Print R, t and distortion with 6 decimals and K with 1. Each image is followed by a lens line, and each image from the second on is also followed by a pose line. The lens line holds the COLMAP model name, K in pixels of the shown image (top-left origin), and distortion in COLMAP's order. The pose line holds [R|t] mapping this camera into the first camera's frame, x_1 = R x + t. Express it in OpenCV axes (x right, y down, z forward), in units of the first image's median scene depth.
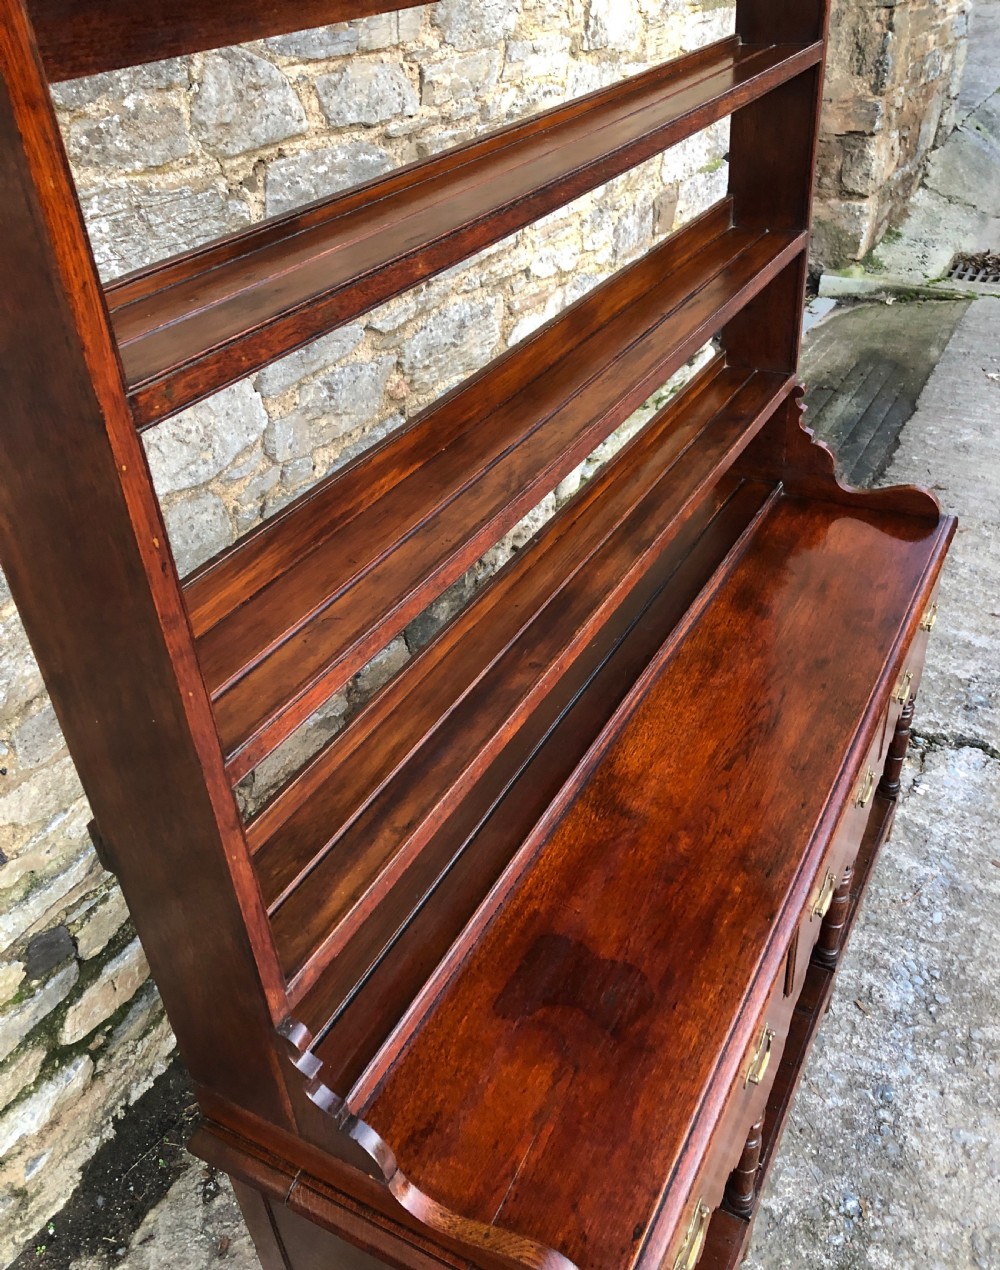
lens RADIAL K [[1088.9, 0, 510.7], [0, 1088.9, 615.1], [0, 0, 1]] dist [0.011382, 0.002199]
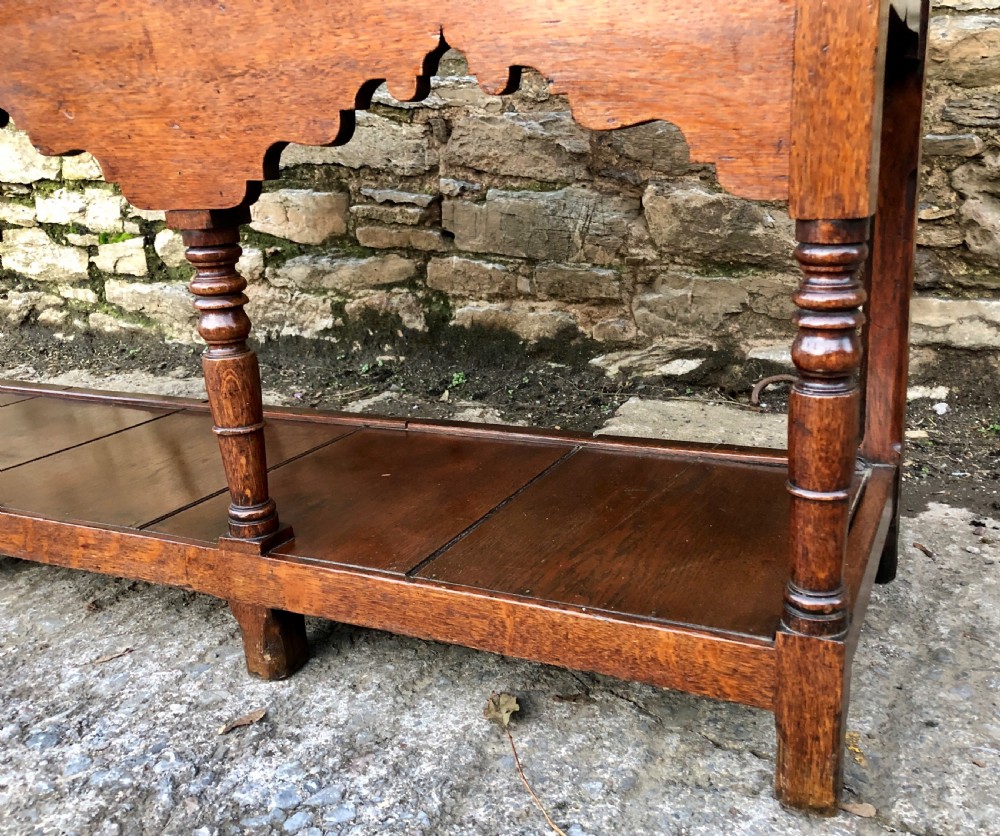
lens RADIAL K [[964.2, 0, 535.6], [0, 964.2, 430.2], [0, 0, 1]] dist [0.016262, 0.000000]
pose [[0.065838, 0.343188, -0.936956, 0.723993], [-0.513291, 0.816879, 0.263138, 0.098749], [0.855685, 0.463607, 0.229937, 1.033570]]
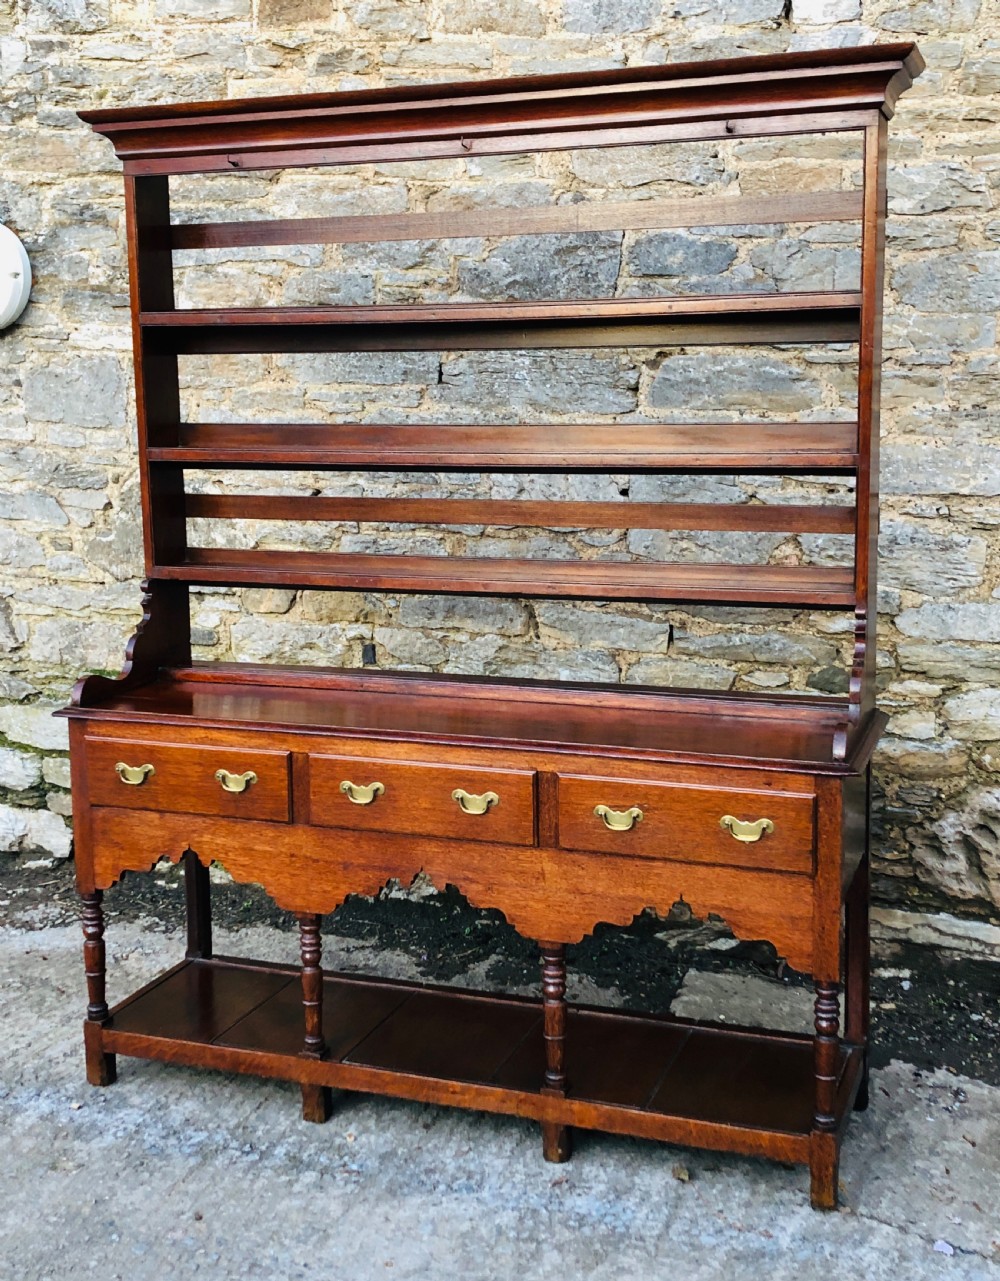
lens RADIAL K [[1590.6, 0, 495.6], [0, 1590.6, 609.8], [0, 0, 1]] dist [0.072842, 0.000000]
pose [[0.142658, 0.210179, -0.967199, 1.700086], [-0.540419, 0.835217, 0.101789, -0.185526], [0.829214, 0.508171, 0.232735, 0.403239]]
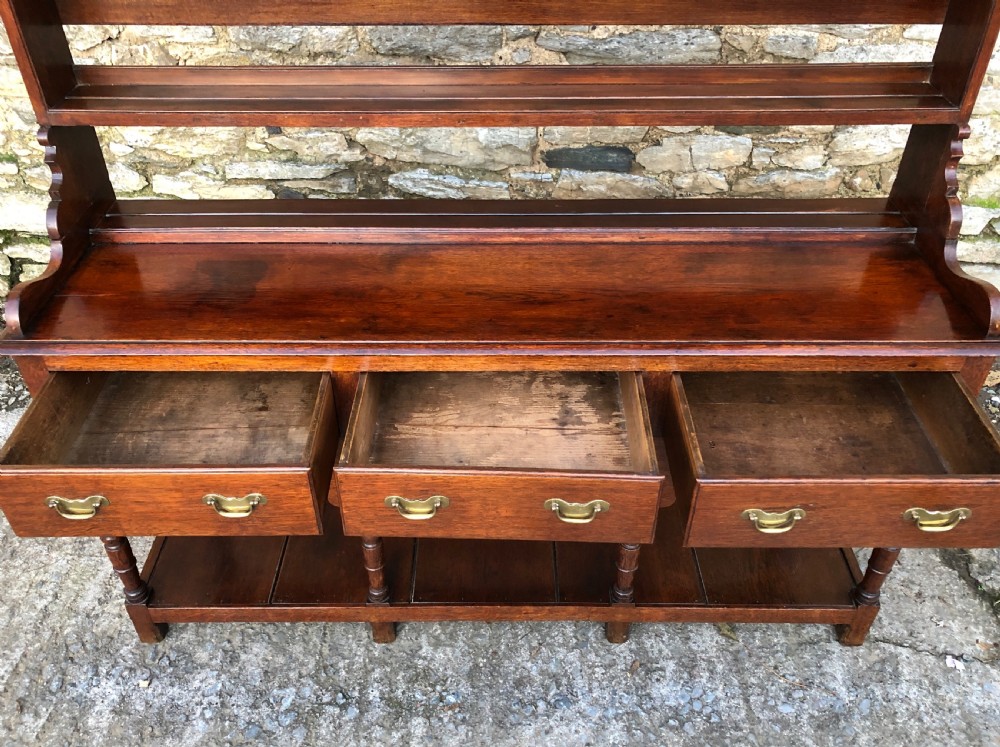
lens RADIAL K [[850.9, 0, 492.4], [0, 850.9, 375.0], [0, 0, 1]] dist [0.008687, 0.019216]
pose [[0.469127, 0.593406, -0.654055, 0.693517], [-0.505401, 0.787738, 0.352190, -0.108283], [0.724216, 0.165339, 0.669458, 0.299679]]
